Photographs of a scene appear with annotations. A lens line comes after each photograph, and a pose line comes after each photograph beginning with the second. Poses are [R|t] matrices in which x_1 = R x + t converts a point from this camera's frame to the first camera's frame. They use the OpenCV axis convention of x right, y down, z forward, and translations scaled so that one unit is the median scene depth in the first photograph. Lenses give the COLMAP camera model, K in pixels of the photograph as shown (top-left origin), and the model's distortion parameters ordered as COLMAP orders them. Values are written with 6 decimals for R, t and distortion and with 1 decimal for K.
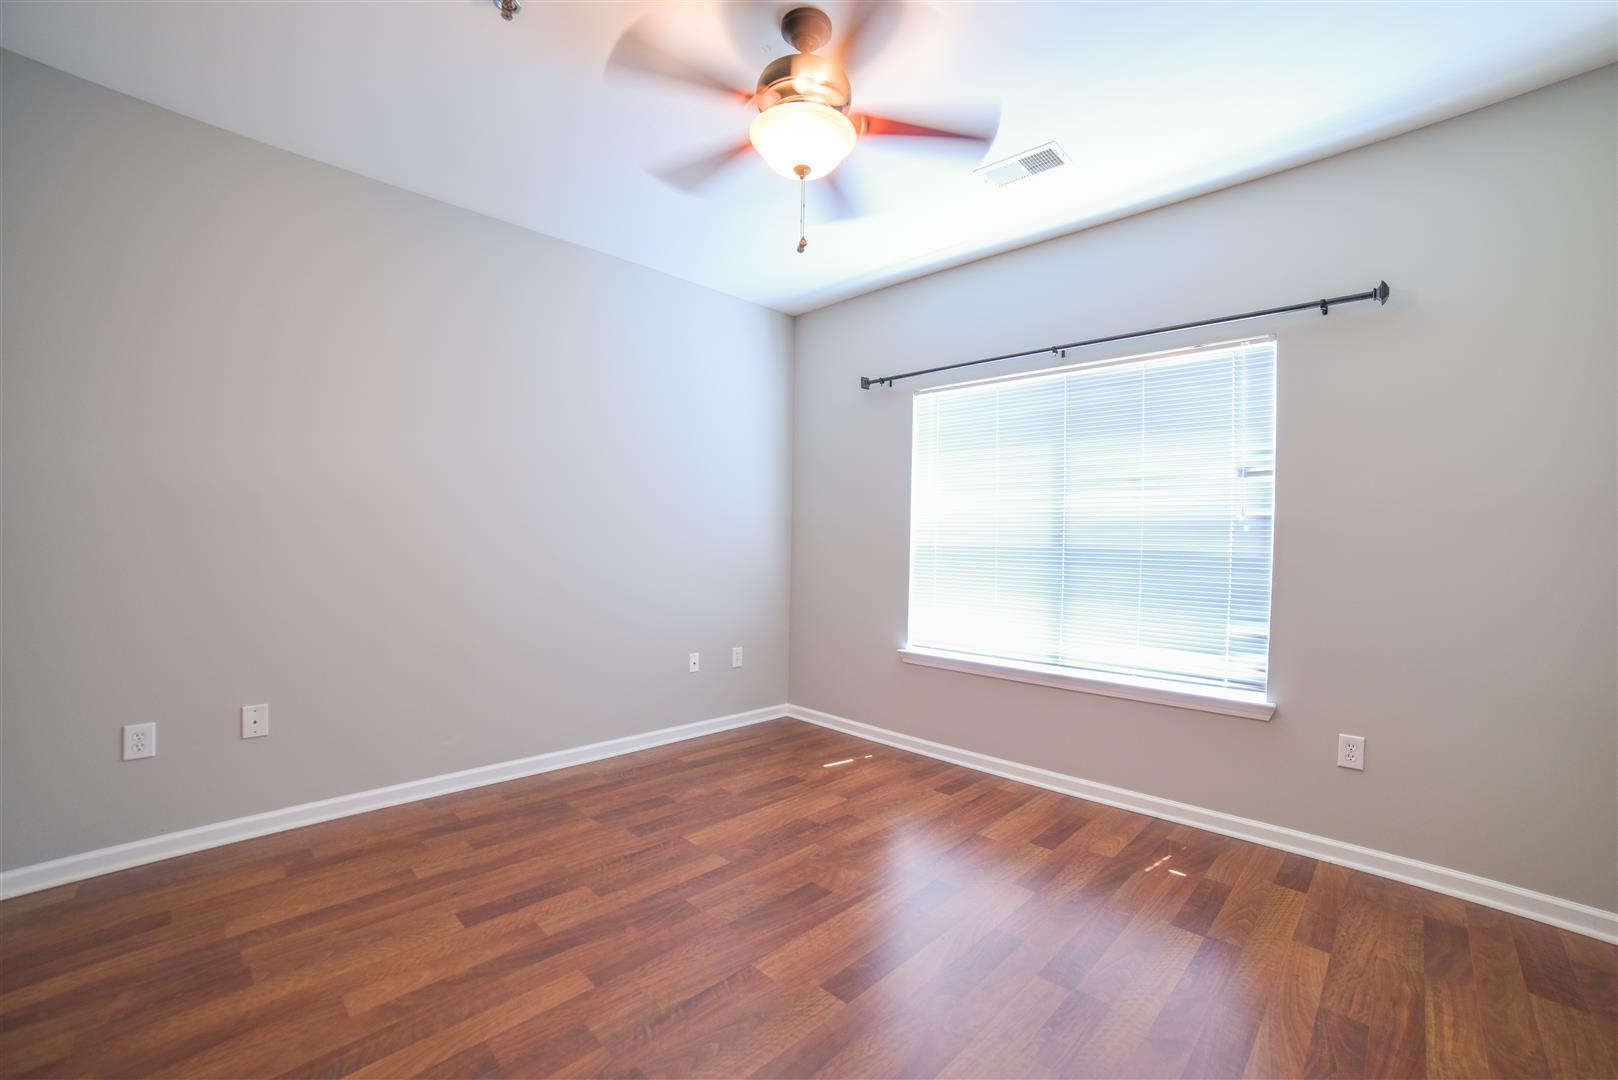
lens RADIAL K [[659.4, 0, 818.3], [0, 659.4, 543.9], [0, 0, 1]] dist [-0.106045, 0.036952]
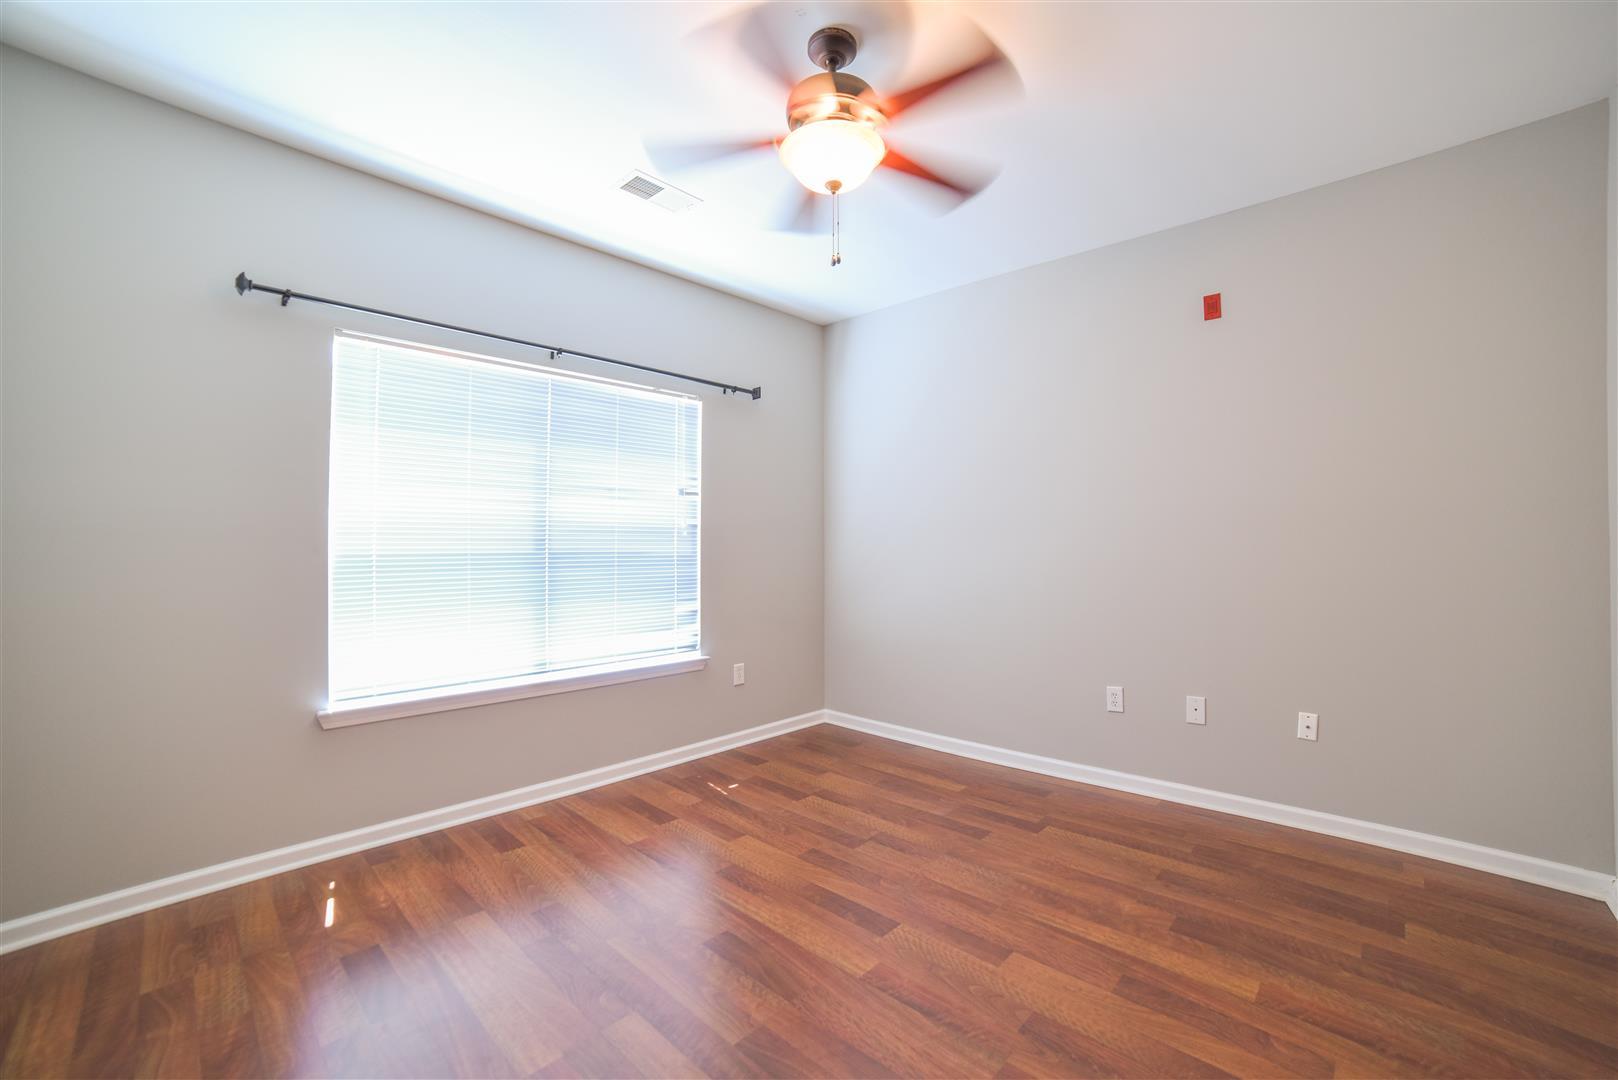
lens RADIAL K [[659.4, 0, 818.3], [0, 659.4, 543.9], [0, 0, 1]] dist [-0.106045, 0.036952]
pose [[-0.016331, -0.013350, 0.999778, -0.729241], [0.011407, 0.999843, 0.013538, -0.017343], [-0.999802, 0.011626, -0.016176, 0.723003]]
